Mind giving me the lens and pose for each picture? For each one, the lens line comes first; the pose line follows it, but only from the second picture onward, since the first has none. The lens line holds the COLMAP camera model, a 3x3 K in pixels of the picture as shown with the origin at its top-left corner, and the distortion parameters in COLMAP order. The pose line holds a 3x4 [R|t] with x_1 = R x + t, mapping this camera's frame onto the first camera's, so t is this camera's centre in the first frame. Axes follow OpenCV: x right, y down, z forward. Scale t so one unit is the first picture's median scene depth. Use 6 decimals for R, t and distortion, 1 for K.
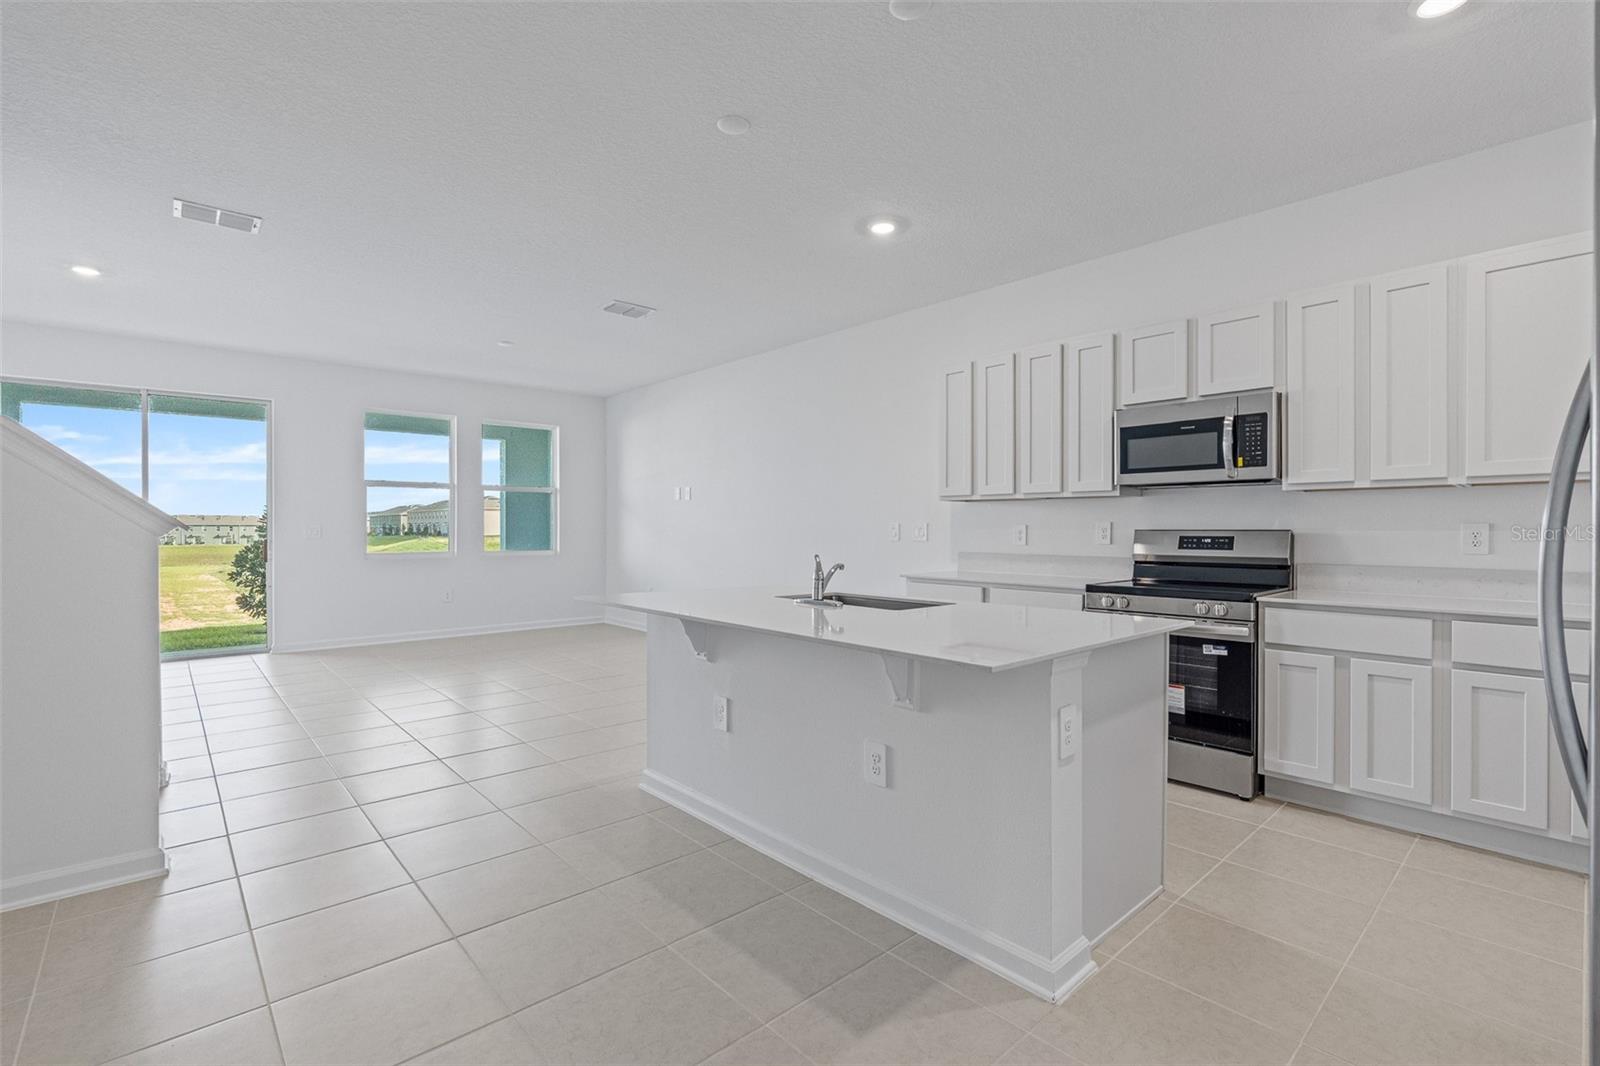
lens RADIAL K [[717.0, 0, 797.3], [0, 717.0, 529.1], [0, 0, 1]] dist [-0.010220, 0.003115]
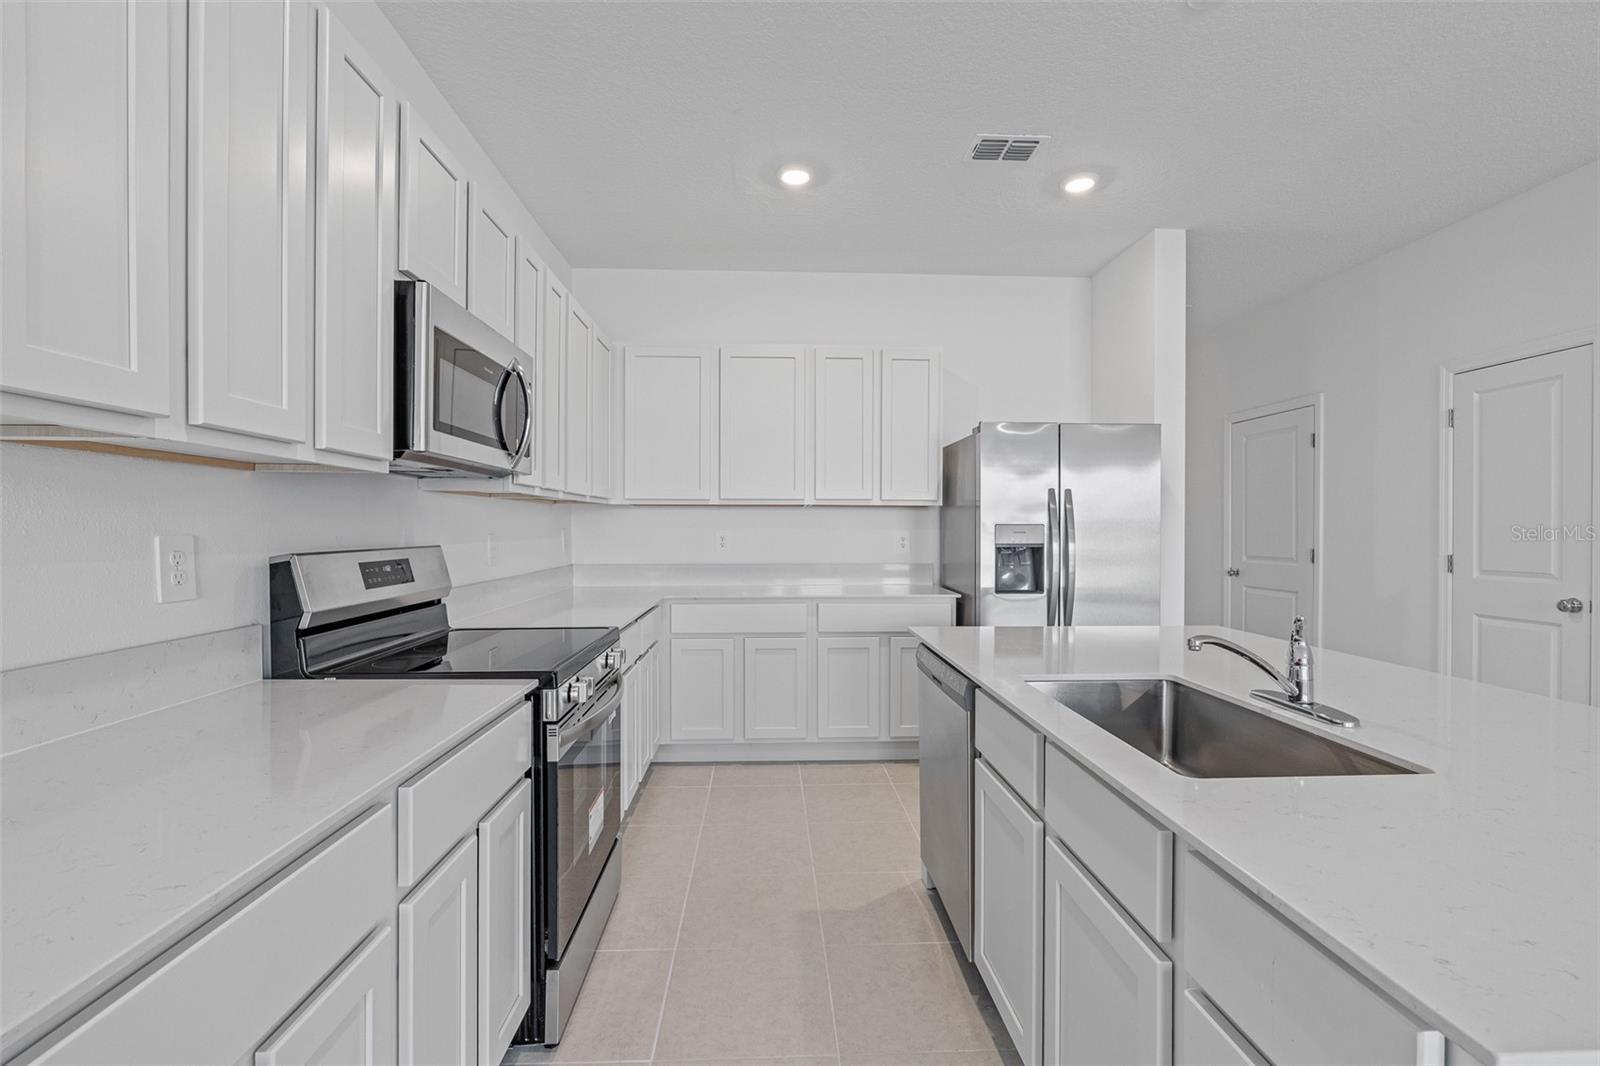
lens RADIAL K [[717.0, 0, 804.8], [0, 717.0, 535.2], [0, 0, 1]] dist [-0.010220, 0.003115]
pose [[-0.777324, -0.010179, 0.629018, -0.013563], [-0.003440, 0.999923, 0.011930, -0.016725], [-0.629091, 0.007110, -0.777299, 1.221006]]
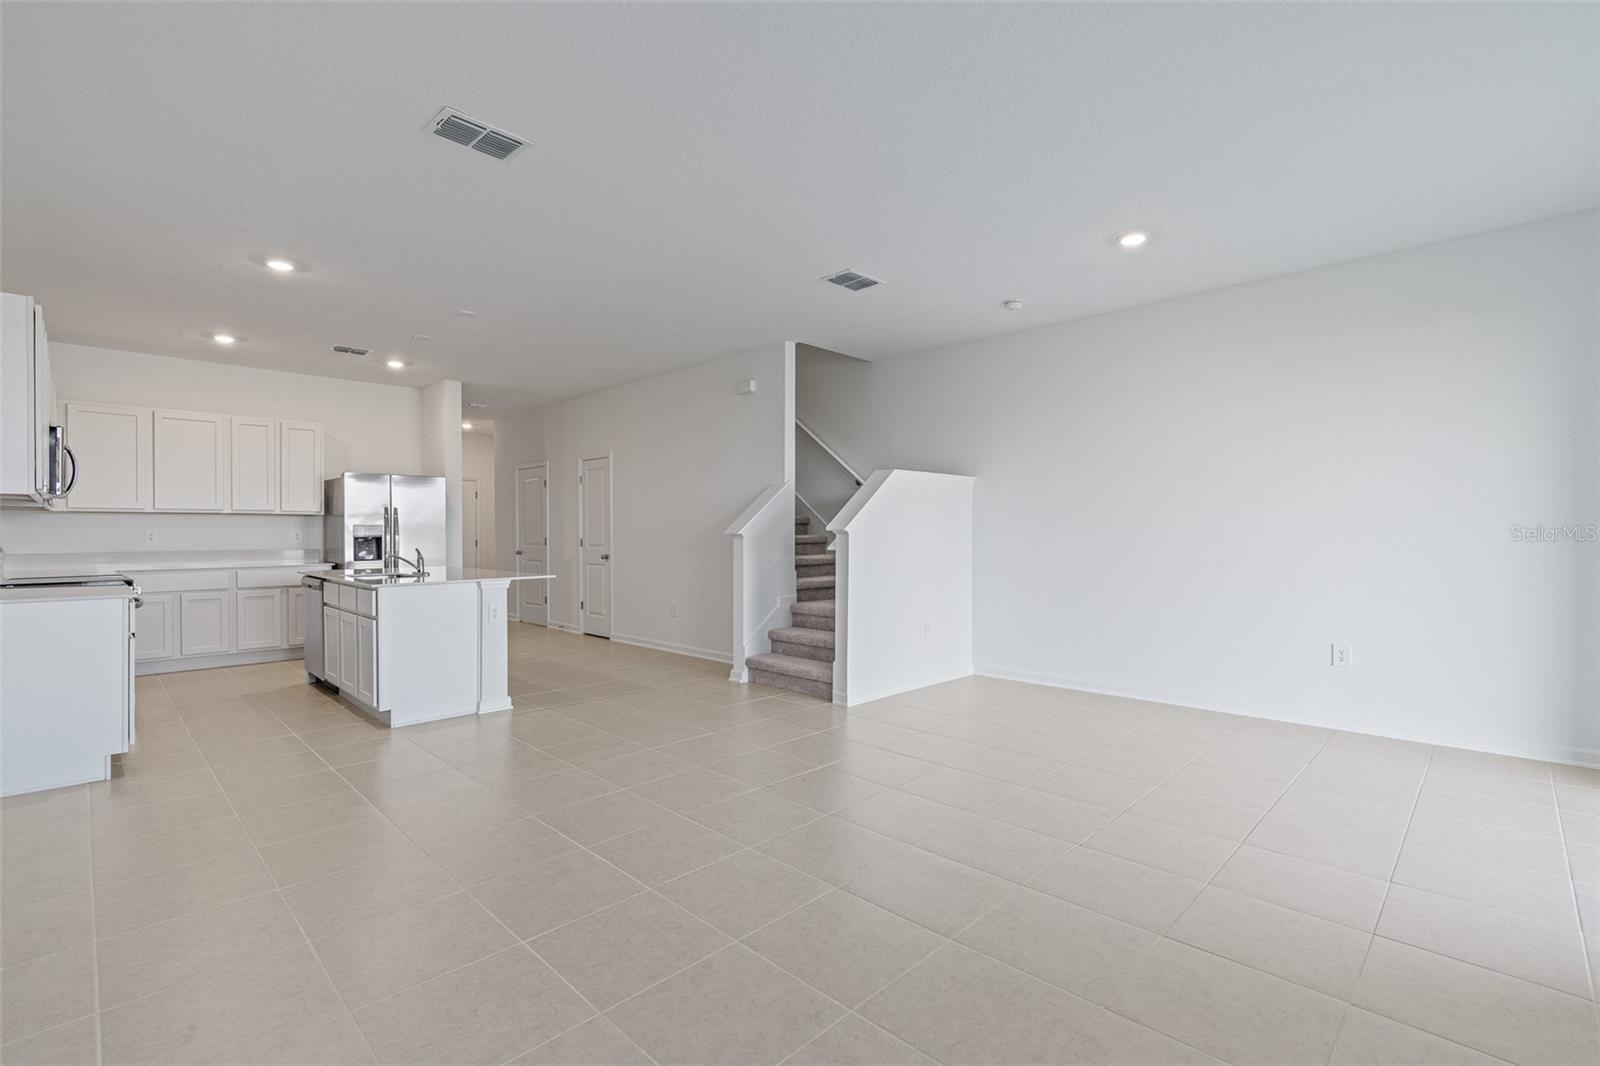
lens RADIAL K [[717.0, 0, 802.9], [0, 717.0, 538.1], [0, 0, 1]] dist [-0.010220, 0.003115]
pose [[-0.998067, -0.000103, -0.062147, -0.643152], [-0.000639, 0.999963, 0.008595, -0.004611], [0.062143, 0.008618, -0.998030, 2.215487]]
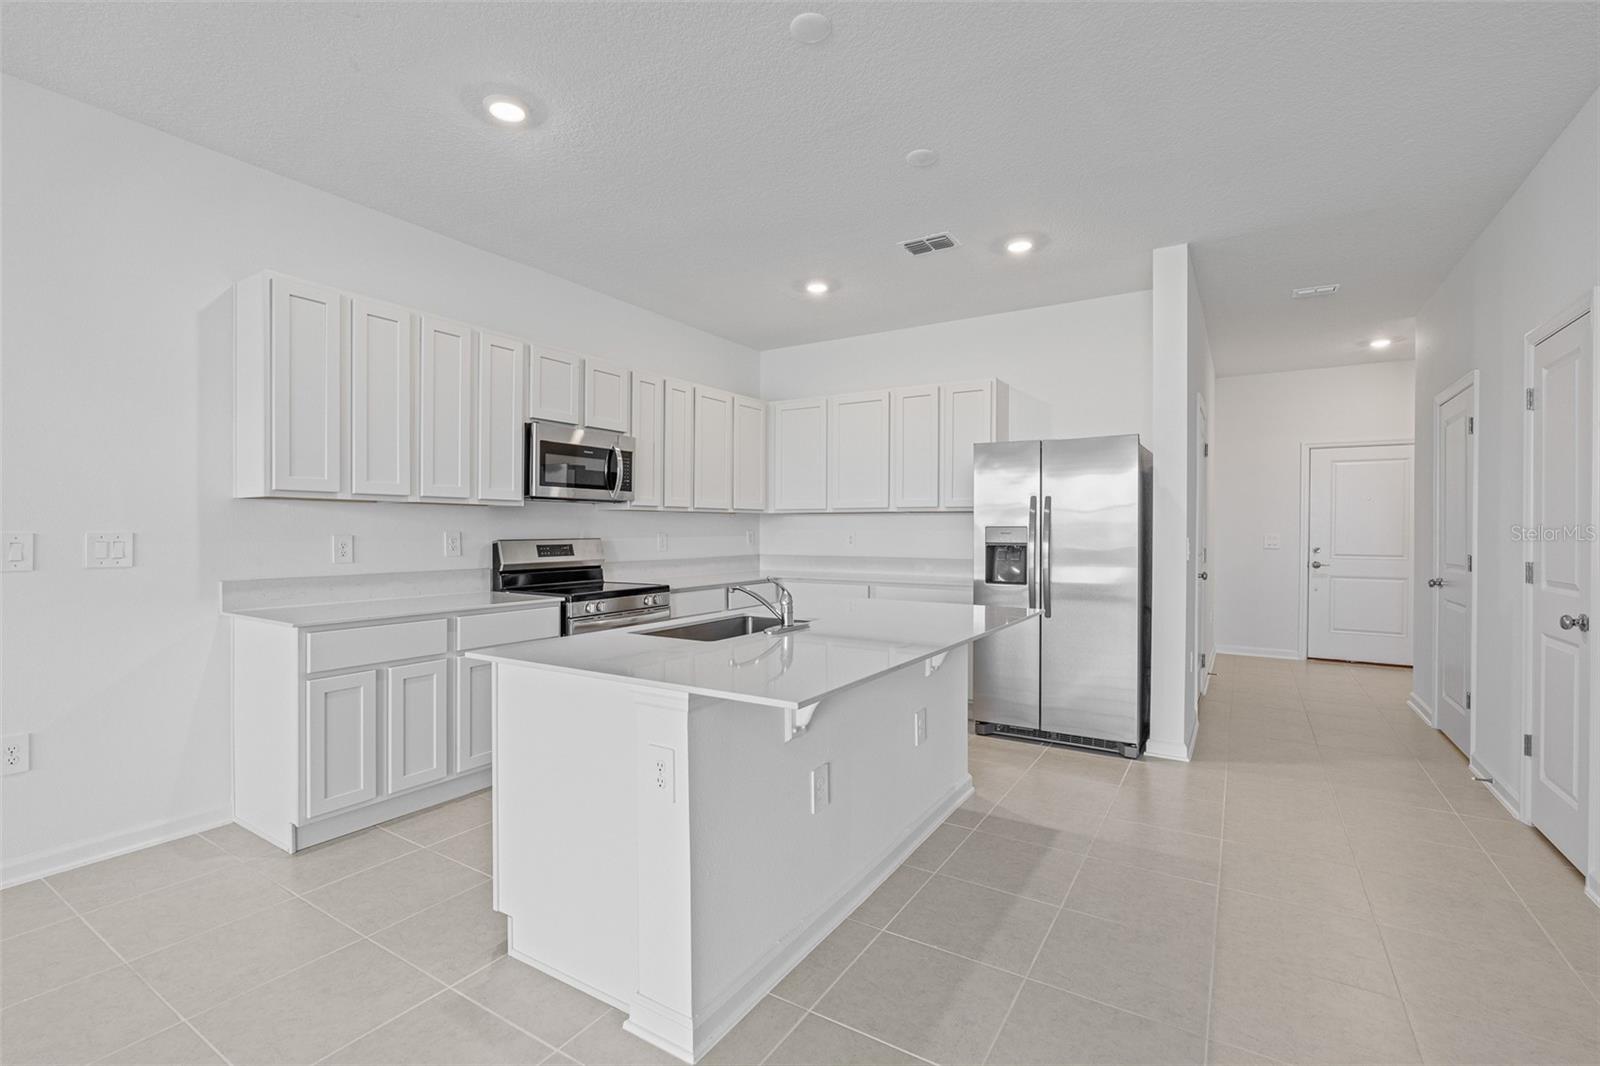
lens RADIAL K [[717.0, 0, 797.1], [0, 717.0, 532.7], [0, 0, 1]] dist [-0.010220, 0.003115]
pose [[-0.273869, -0.007345, 0.961739, -0.639666], [-0.002806, 0.999973, 0.006839, -0.018240], [-0.961763, -0.000826, -0.273882, 0.941444]]
